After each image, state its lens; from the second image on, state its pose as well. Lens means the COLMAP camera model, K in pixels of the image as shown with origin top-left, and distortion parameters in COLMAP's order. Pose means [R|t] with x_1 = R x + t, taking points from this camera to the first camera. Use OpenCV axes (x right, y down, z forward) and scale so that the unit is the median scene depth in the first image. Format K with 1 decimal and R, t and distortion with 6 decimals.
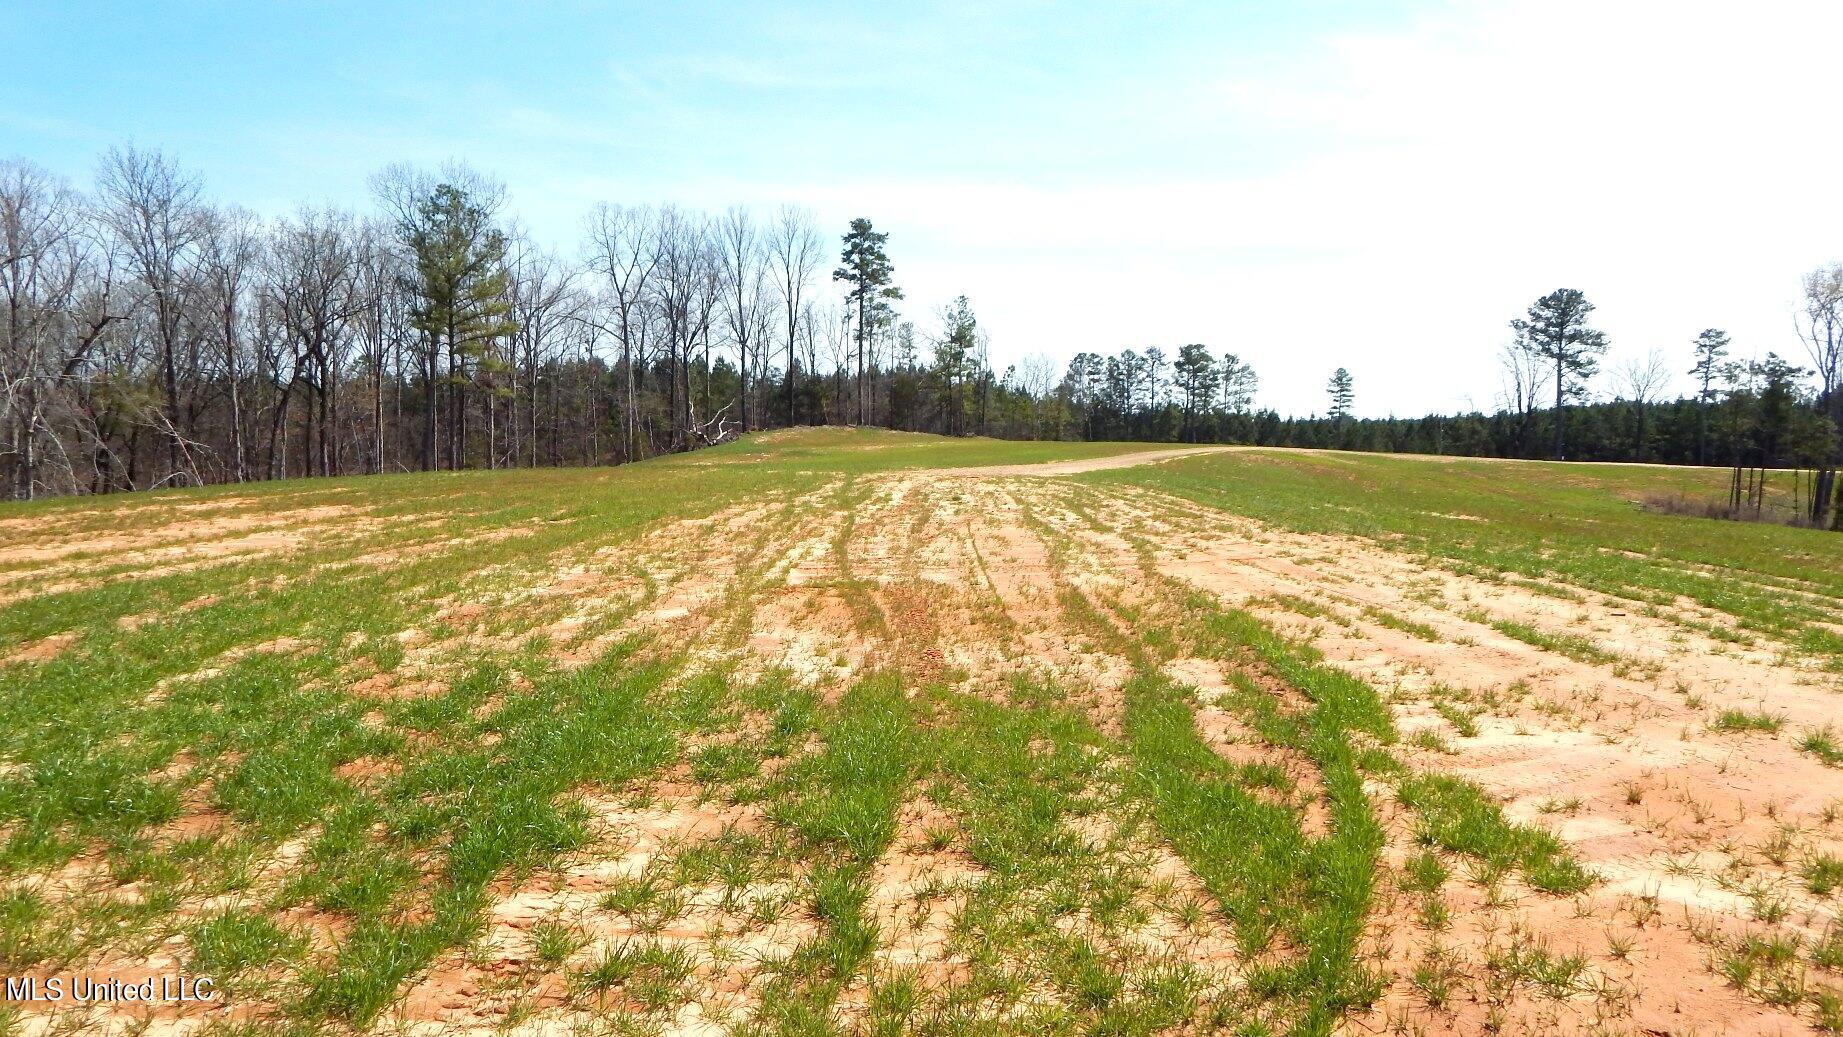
lens RADIAL K [[1293.6, 0, 921.5], [0, 1293.6, 518.5], [0, 0, 1]] dist [-0.012841, -0.003373]
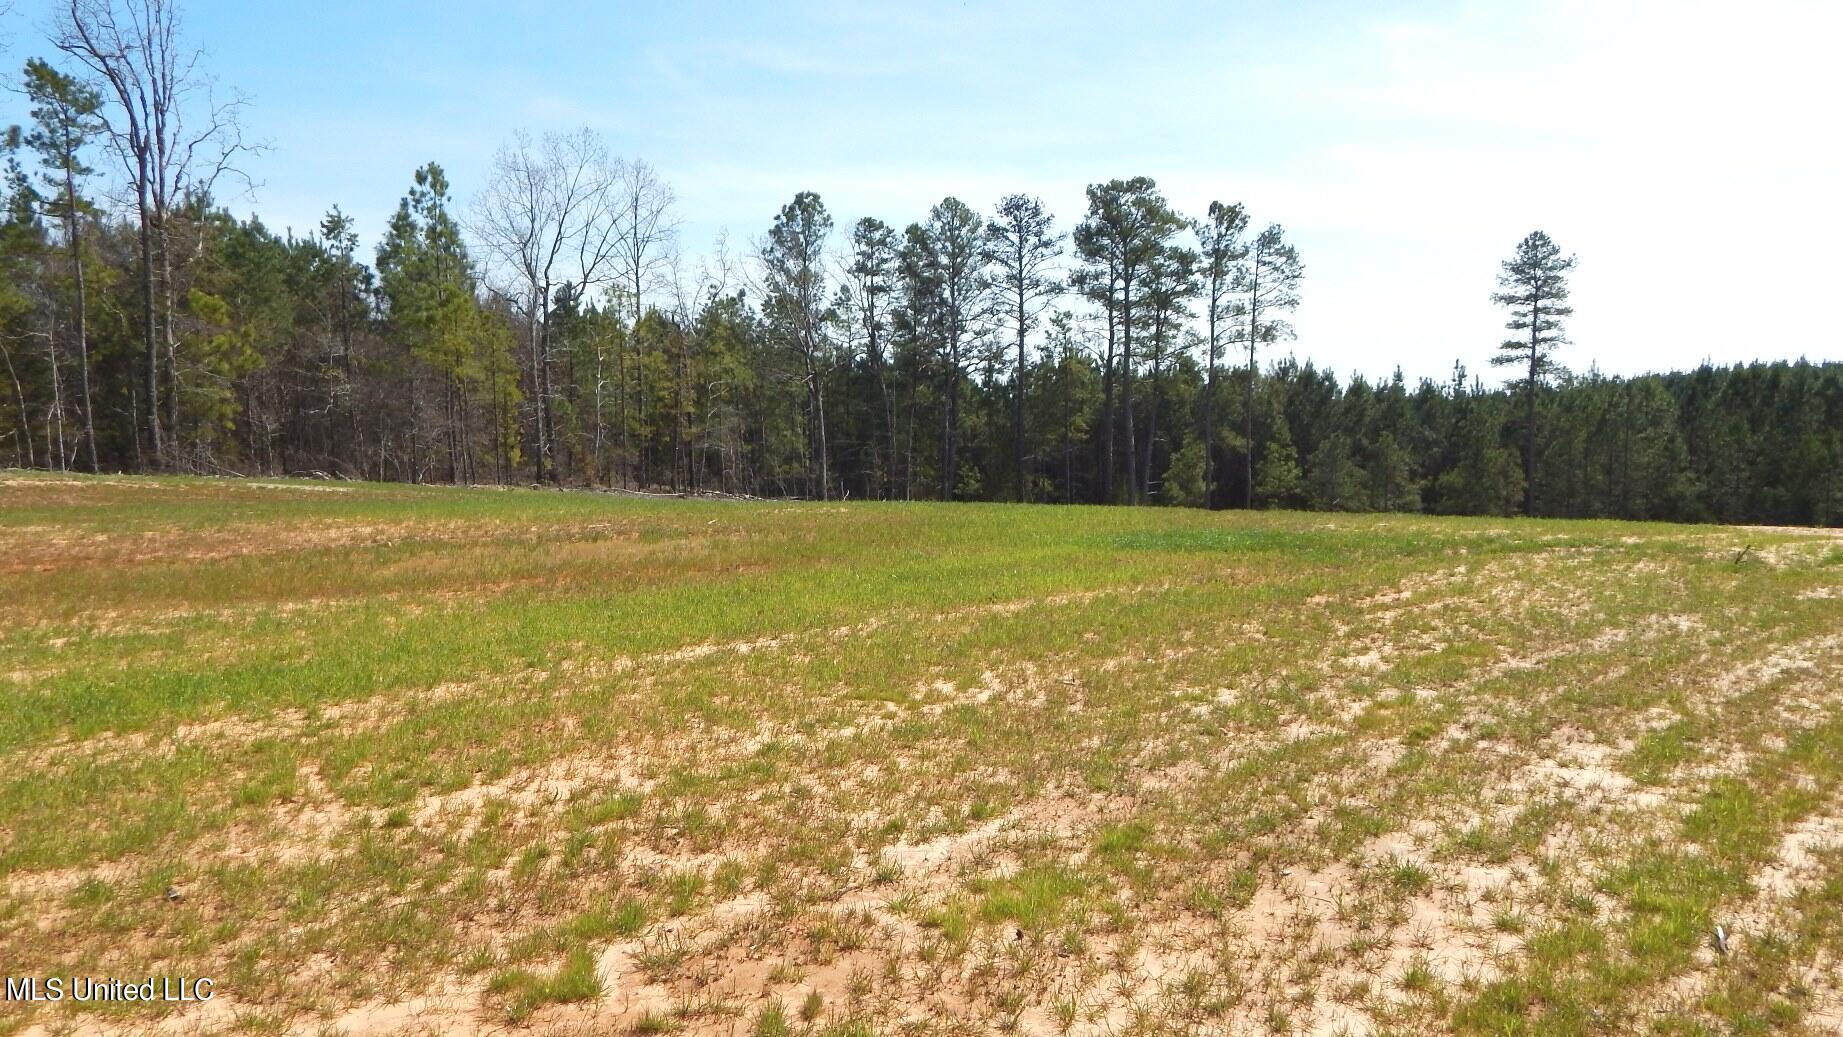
lens RADIAL K [[1293.6, 0, 921.5], [0, 1293.6, 518.5], [0, 0, 1]] dist [-0.012841, -0.003373]
pose [[0.998399, -0.017914, 0.053650, 0.151447], [0.017231, 0.999765, 0.013169, -0.050867], [-0.053874, -0.012224, 0.998473, 0.732518]]
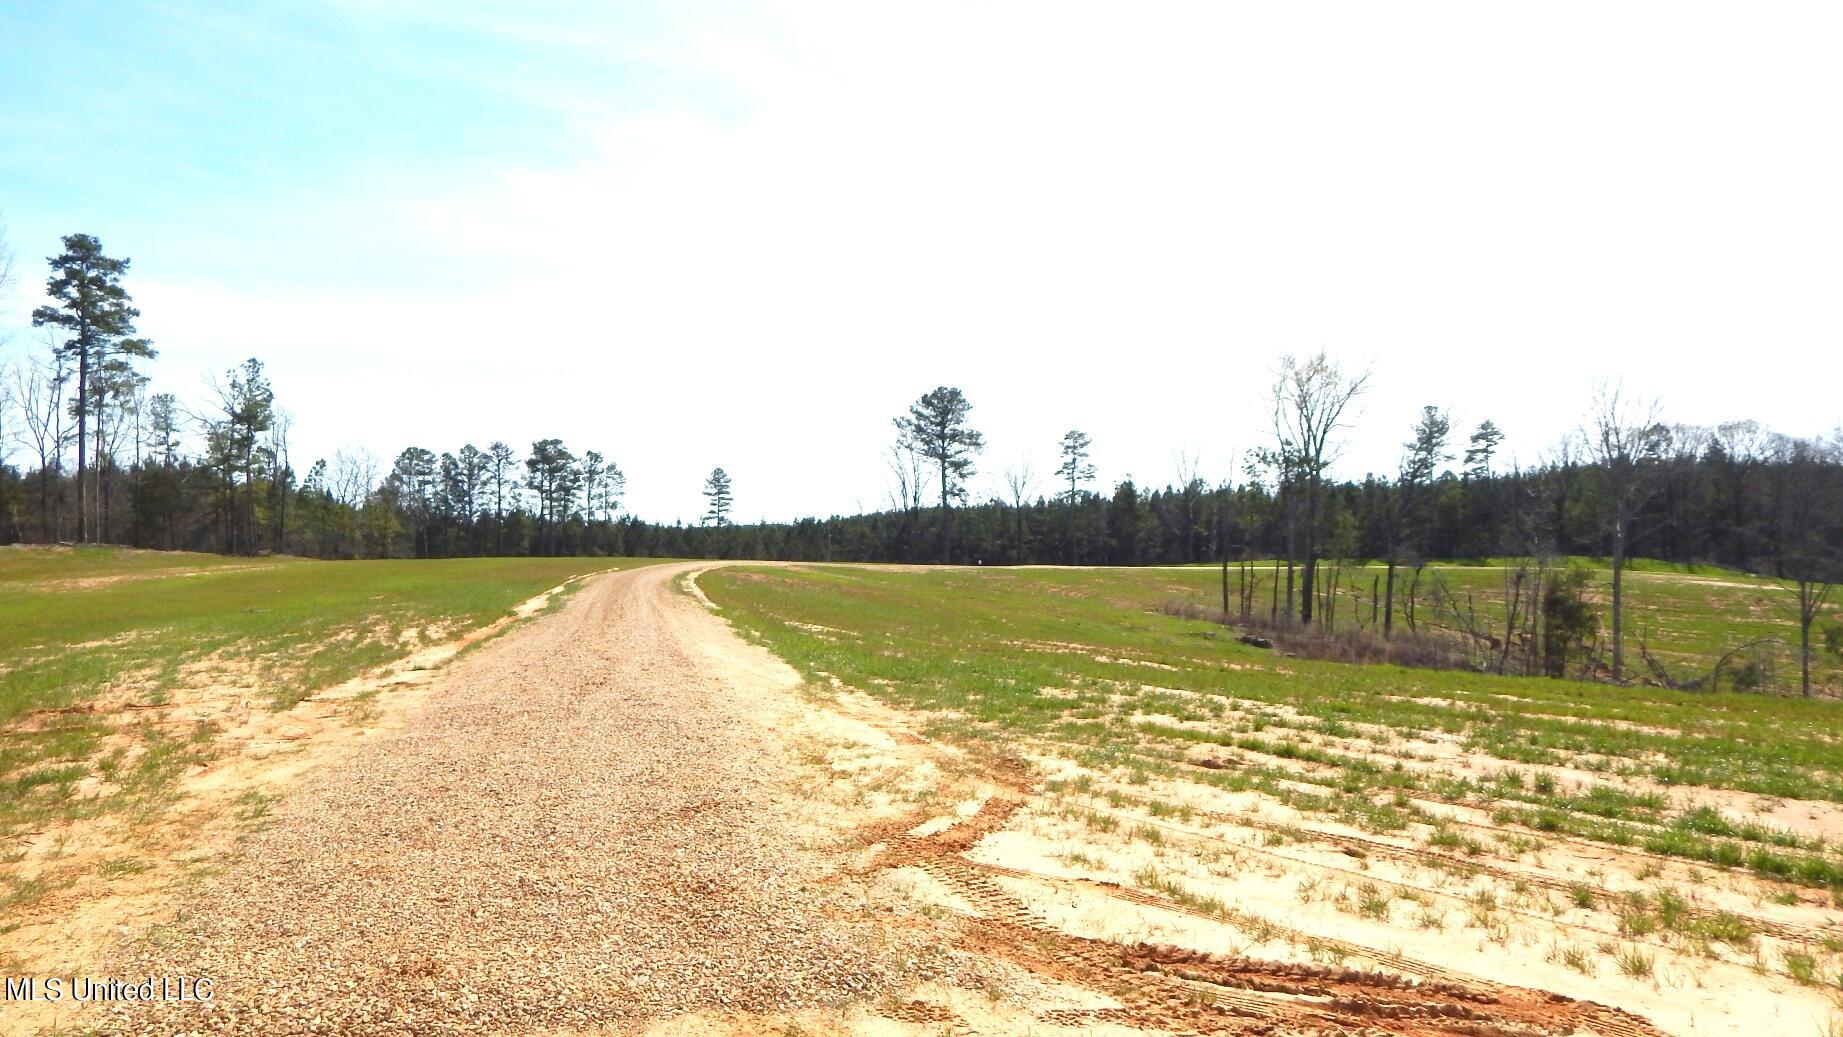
lens RADIAL K [[1293.6, 0, 921.5], [0, 1293.6, 518.5], [0, 0, 1]] dist [-0.012841, -0.003373]
pose [[0.864845, -0.011622, 0.501904, -0.005047], [0.053803, 0.996120, -0.069643, -0.012659], [-0.499147, 0.087234, 0.862115, 0.175309]]
